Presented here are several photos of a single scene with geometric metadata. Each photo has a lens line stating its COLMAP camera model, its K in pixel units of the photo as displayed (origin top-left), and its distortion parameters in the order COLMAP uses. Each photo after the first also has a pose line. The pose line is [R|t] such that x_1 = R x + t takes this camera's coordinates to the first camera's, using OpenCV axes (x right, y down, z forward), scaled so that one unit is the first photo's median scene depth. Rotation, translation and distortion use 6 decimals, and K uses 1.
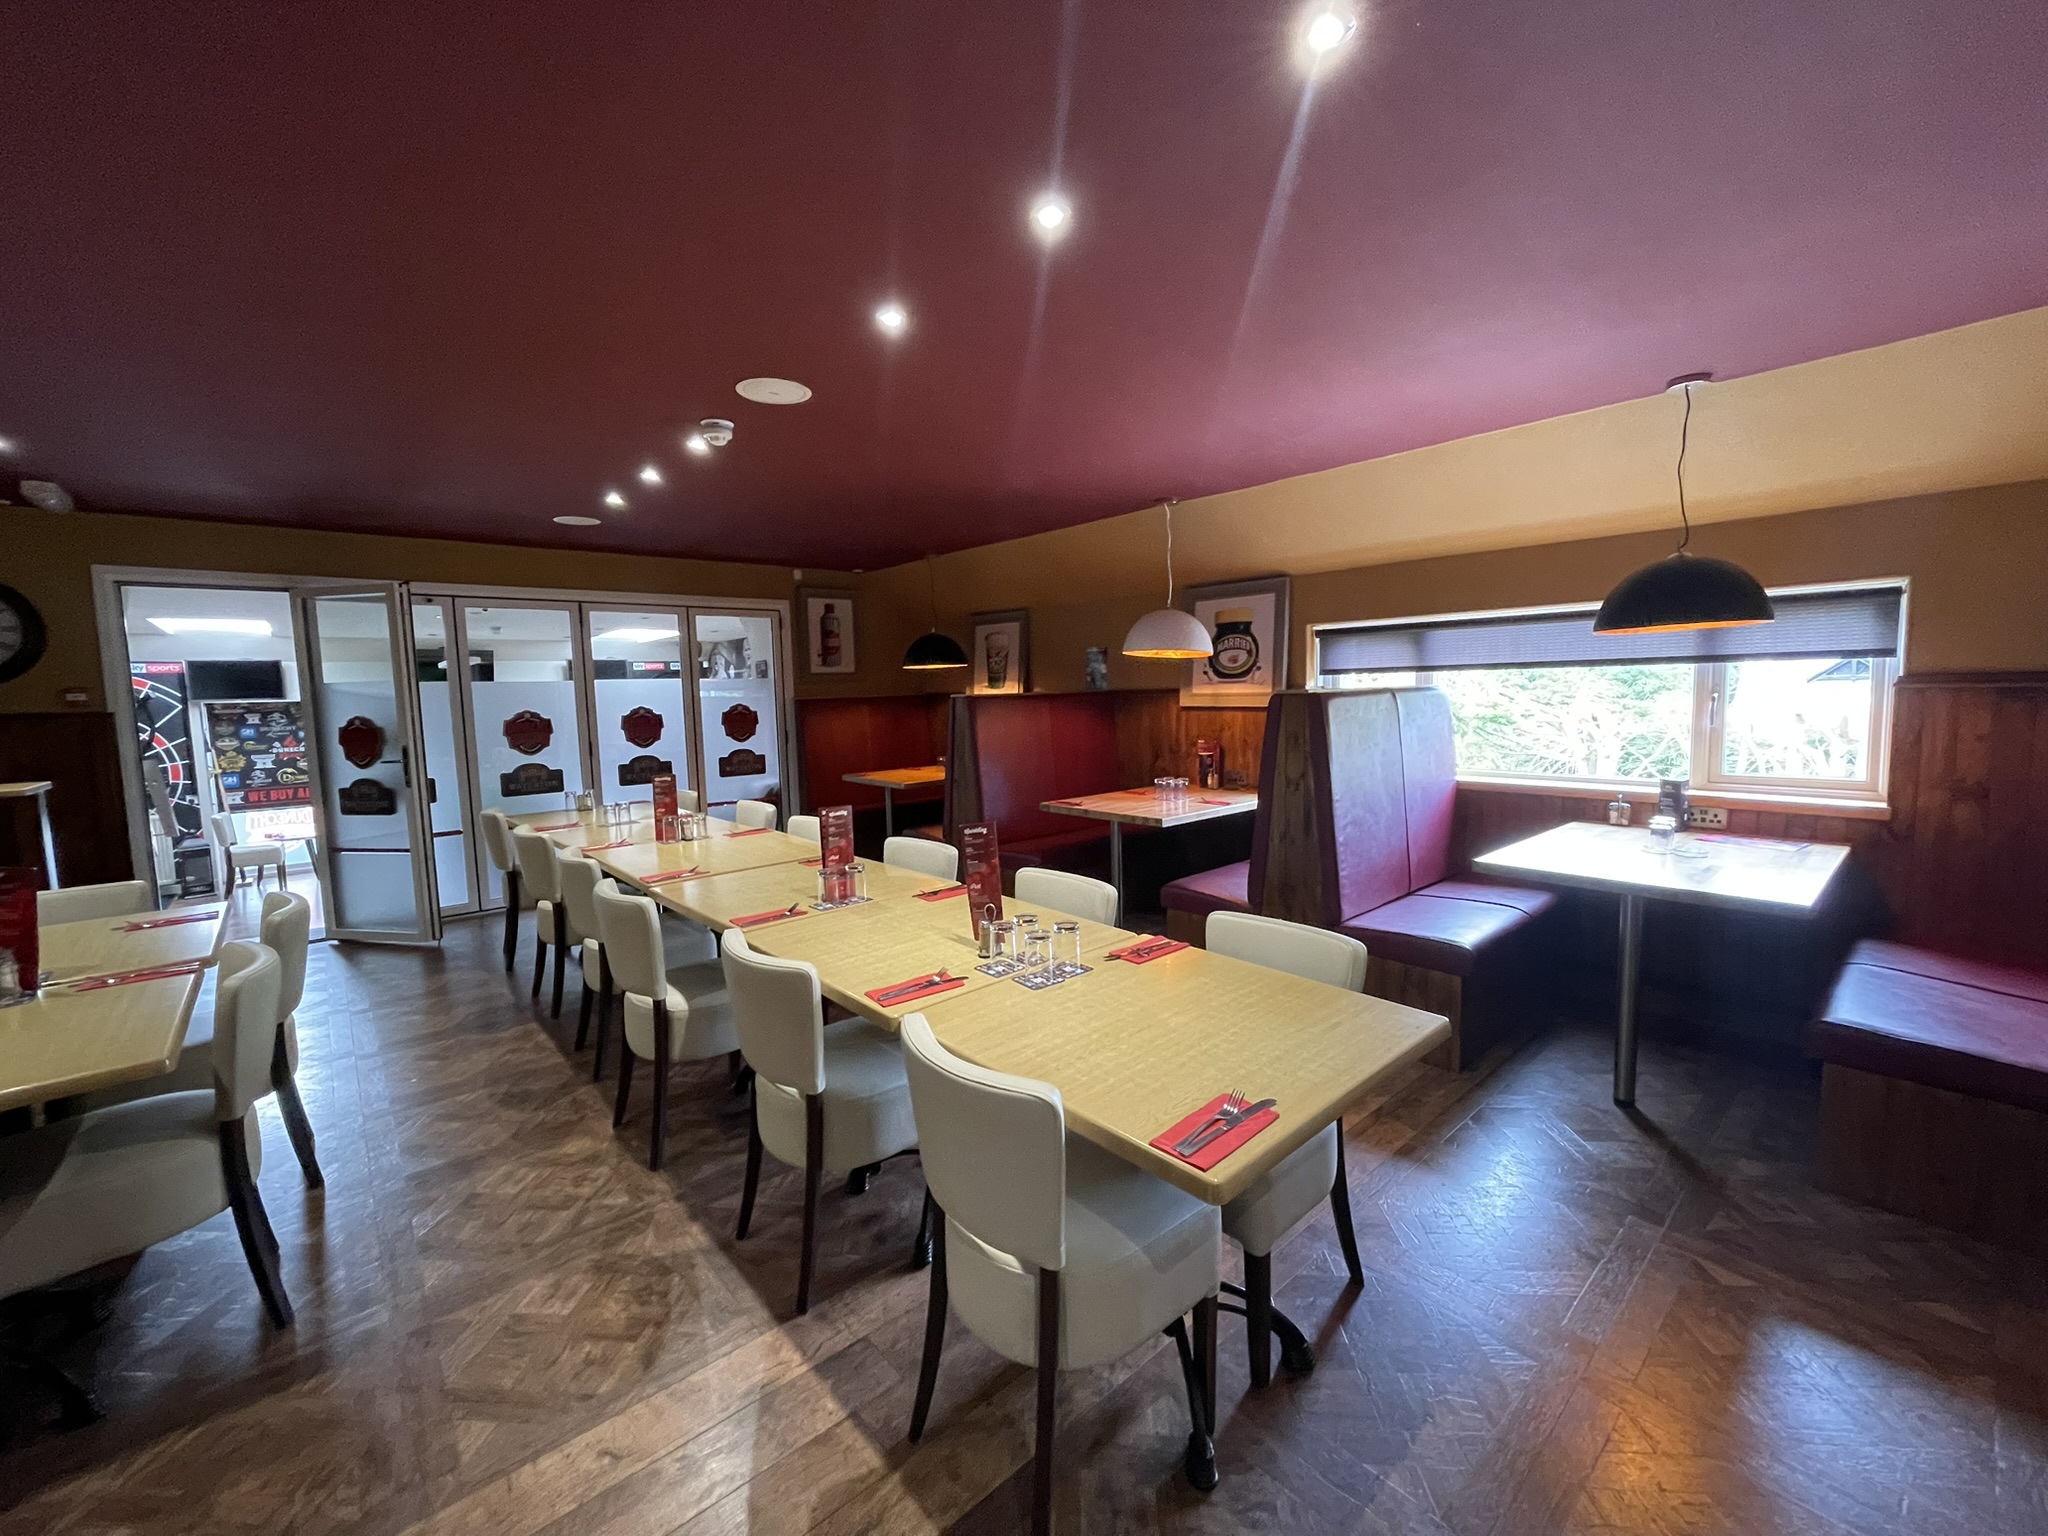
lens RADIAL K [[827.9, 0, 1024.0], [0, 827.9, 768.0], [0, 0, 1]] dist [-0.001452, -0.000130]
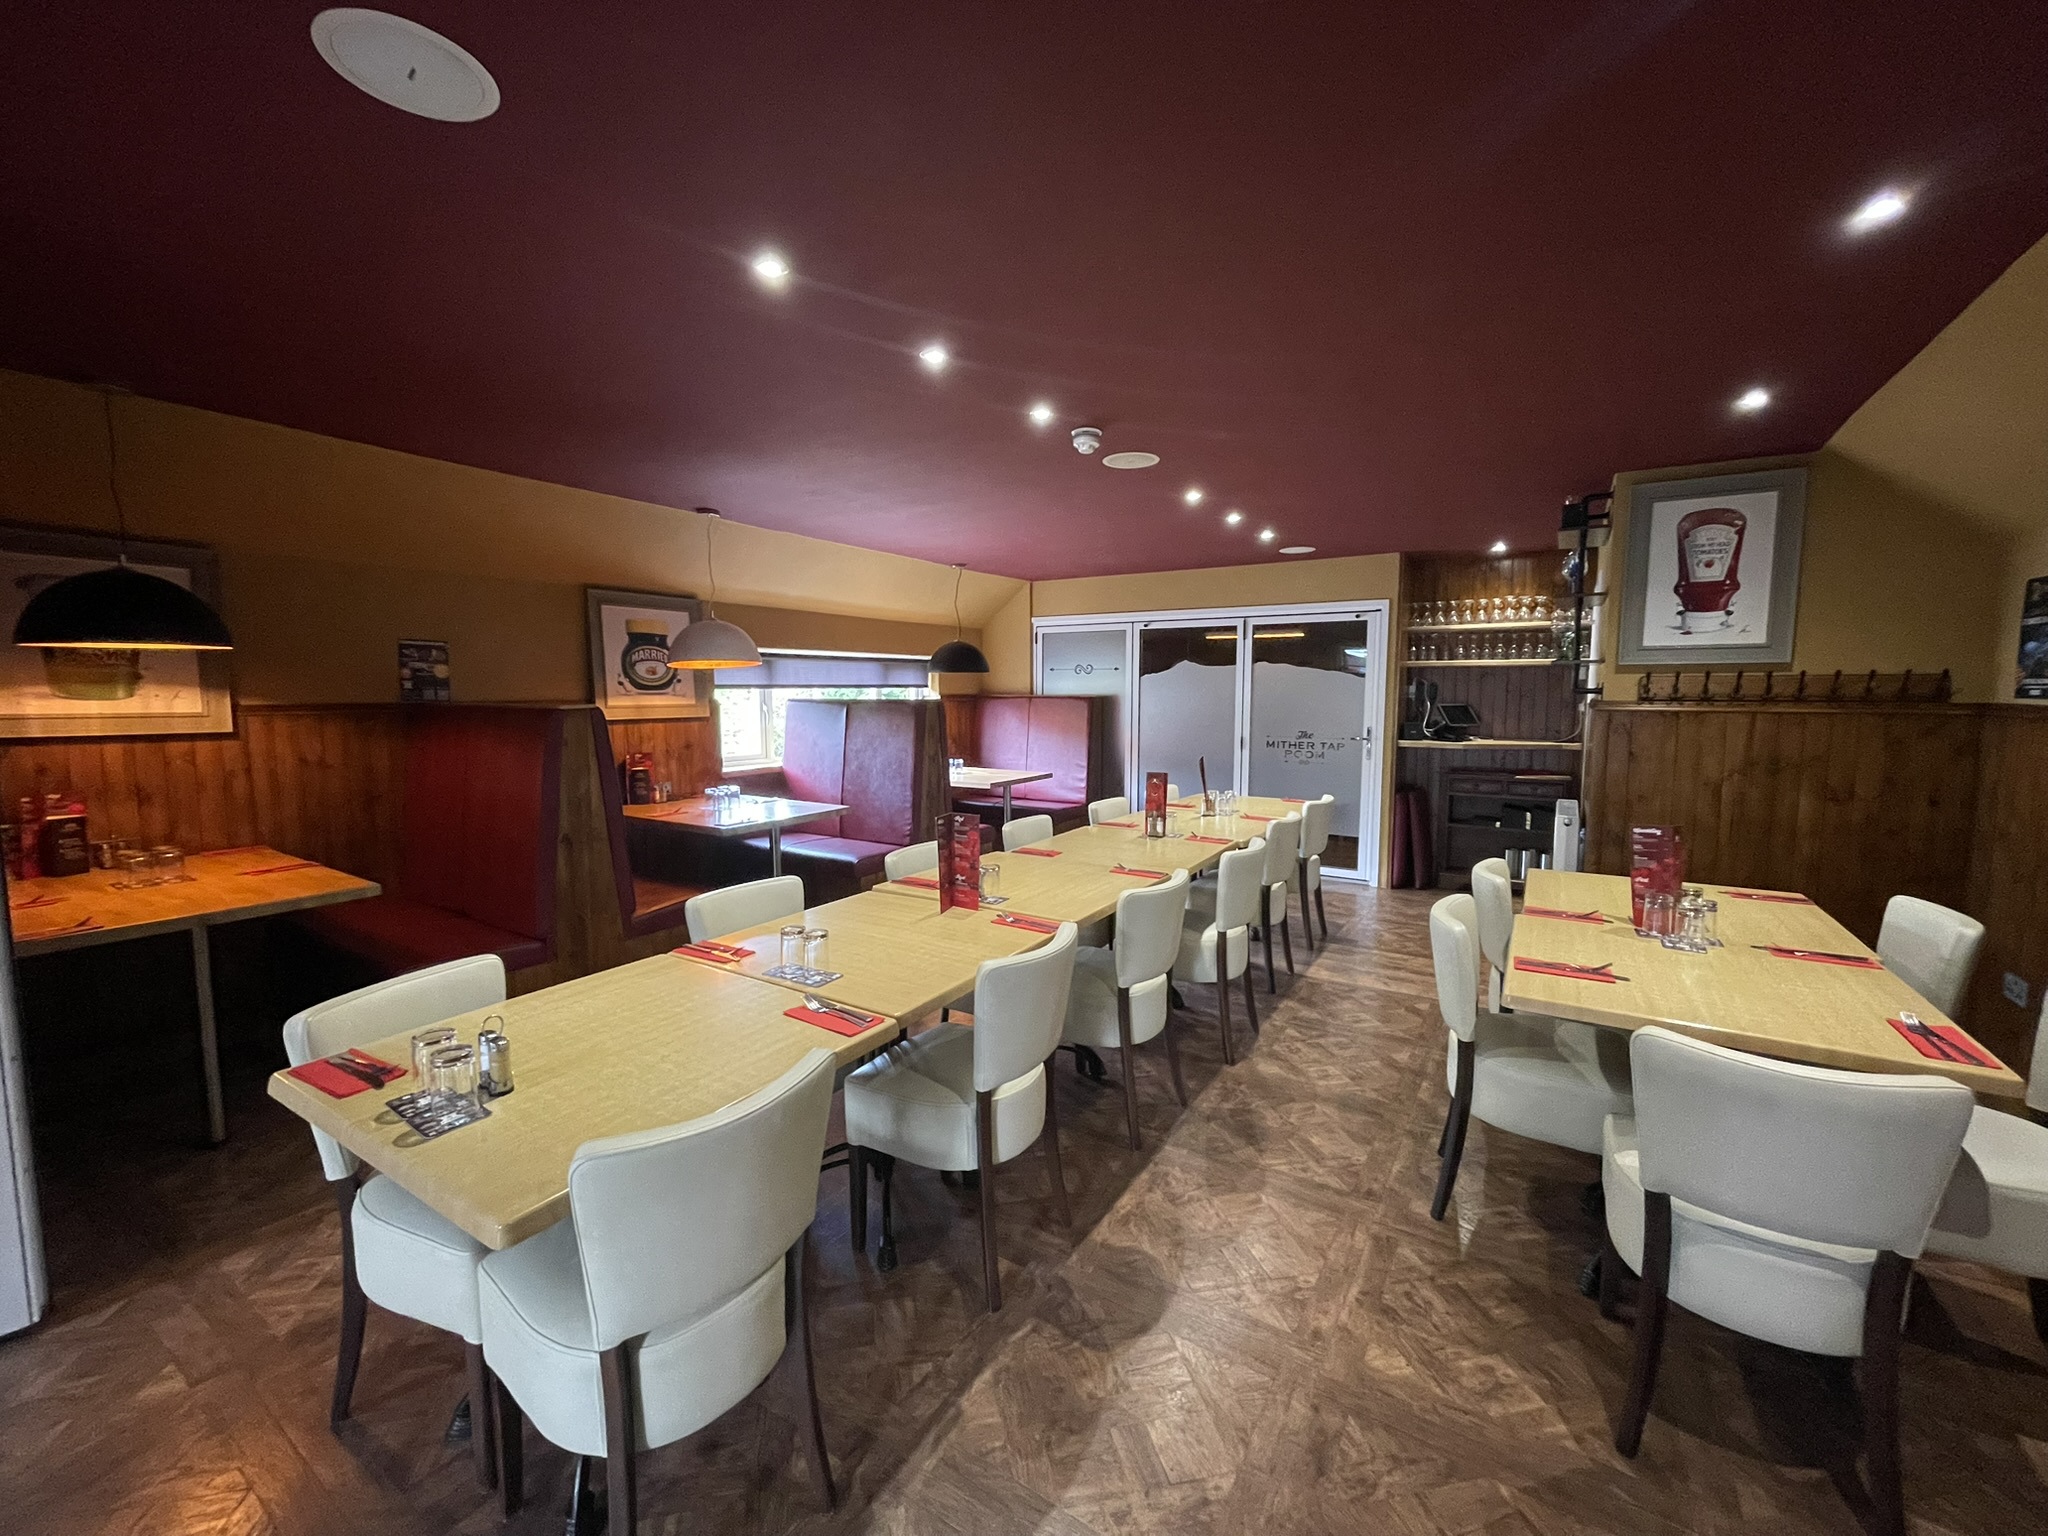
lens RADIAL K [[827.9, 0, 1024.0], [0, 827.9, 768.0], [0, 0, 1]] dist [-0.001452, -0.000130]
pose [[-0.285931, -0.061226, 0.956292, -1.172148], [0.106450, 0.989751, 0.095196, -0.088746], [-0.952319, 0.129016, -0.276483, 1.218604]]
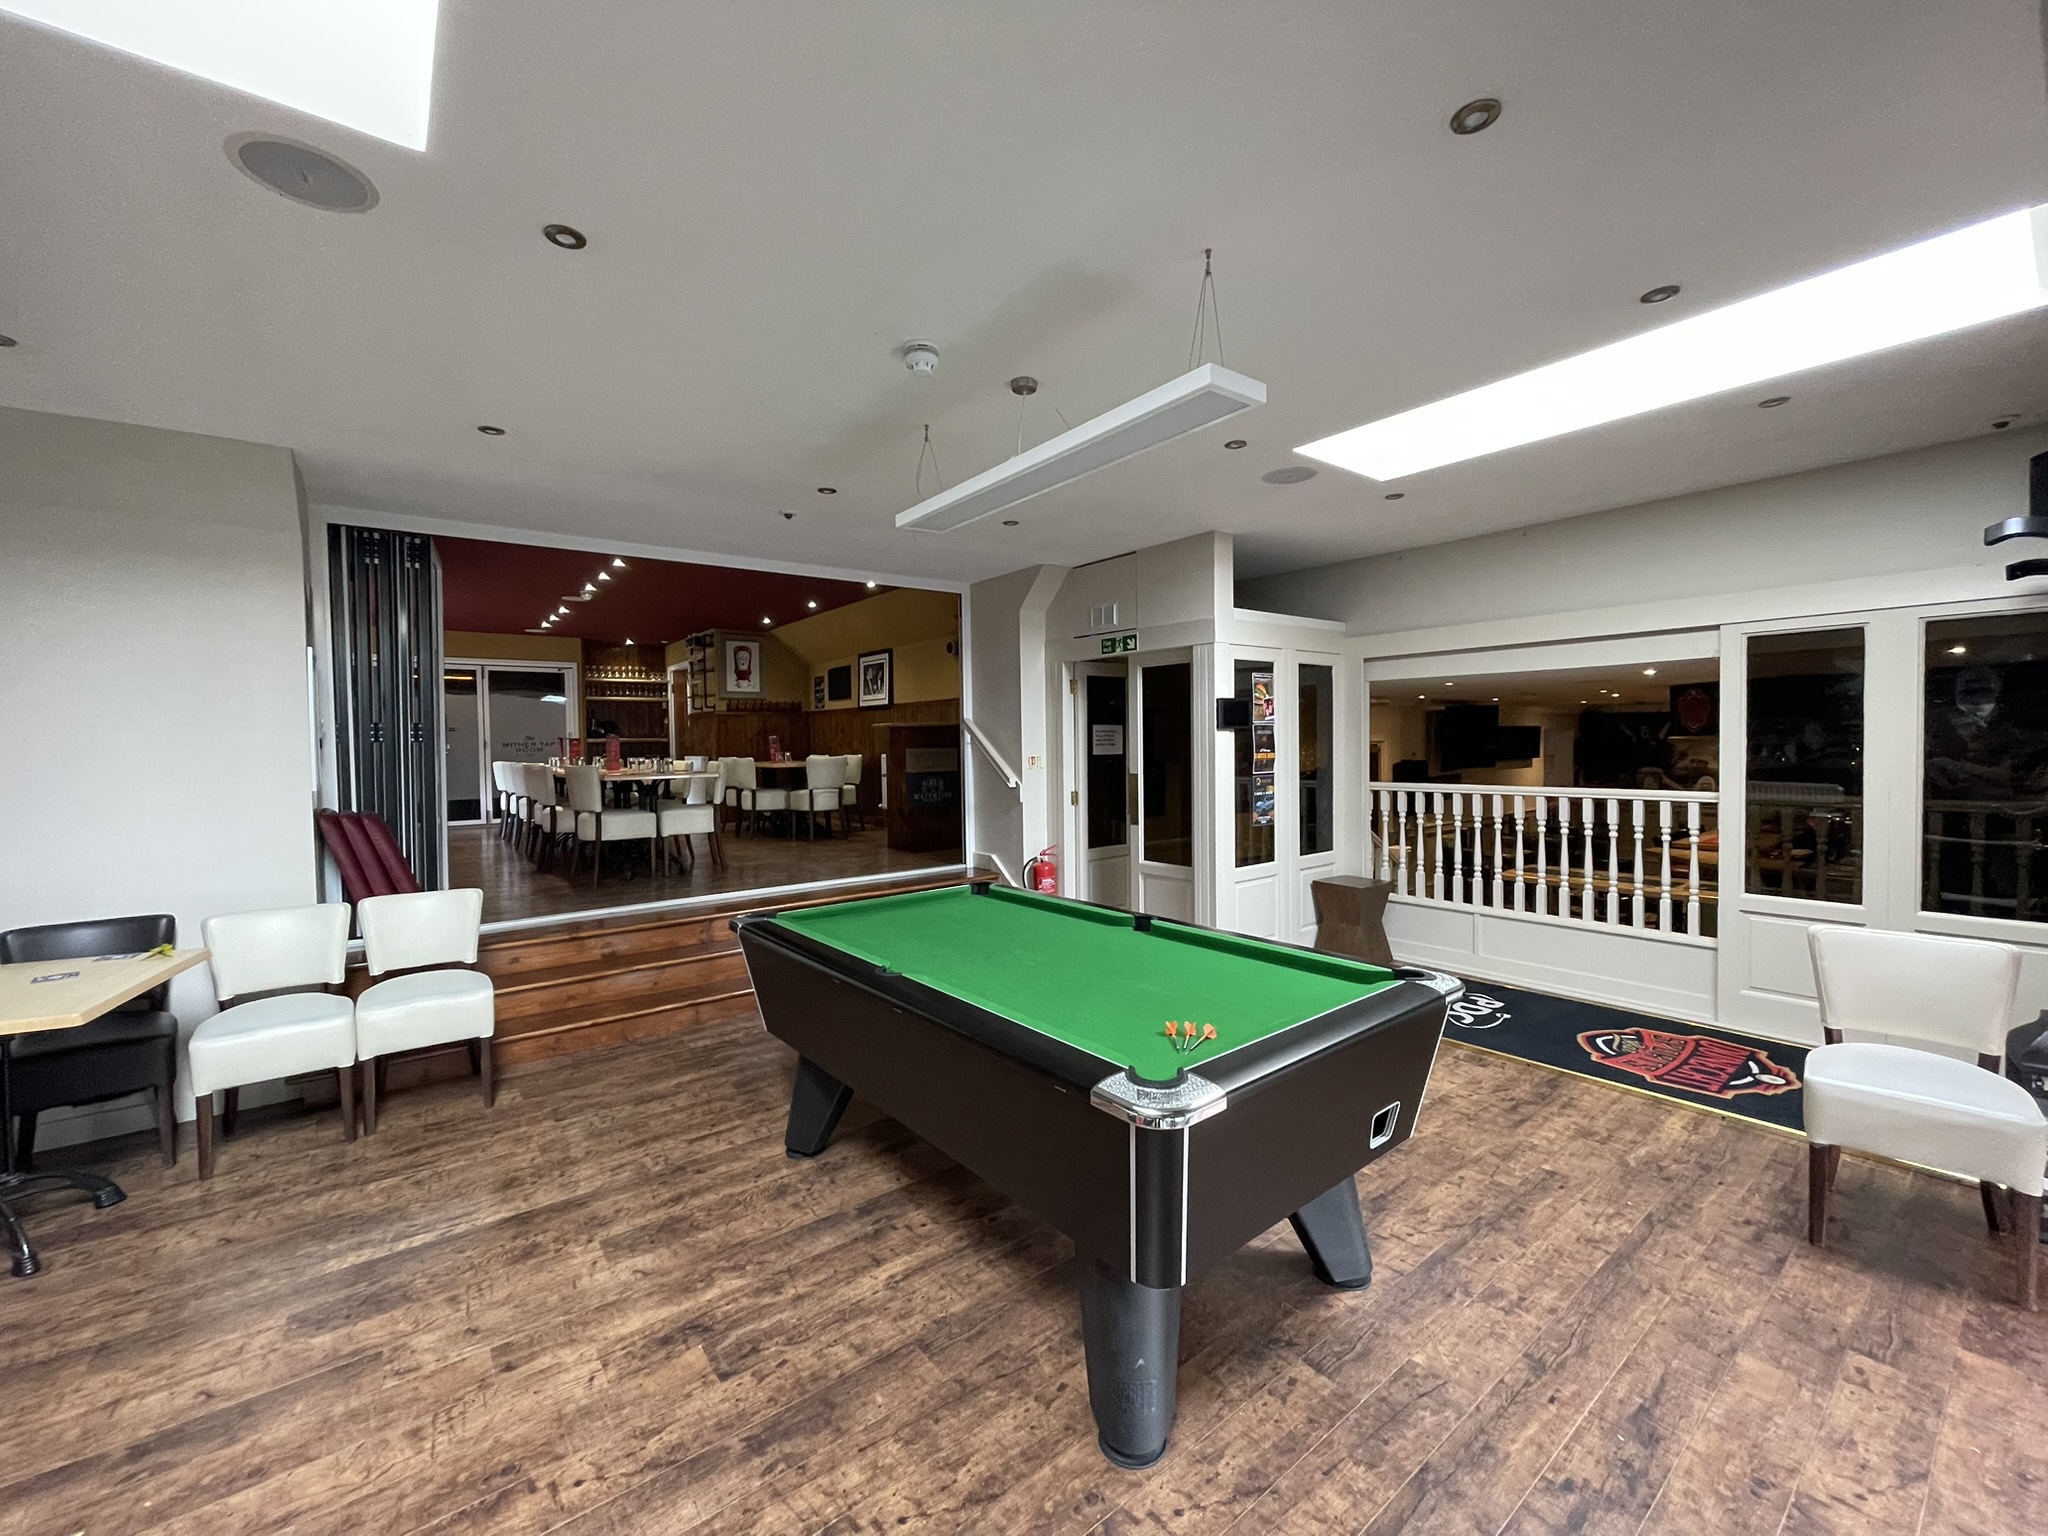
lens RADIAL K [[827.9, 0, 1024.0], [0, 827.9, 768.0], [0, 0, 1]] dist [-0.001452, -0.000130]
pose [[-0.997305, 0.045279, 0.057721, -1.462918], [0.052729, 0.989460, 0.134867, -0.116495], [-0.051006, 0.137547, -0.989181, 2.488153]]
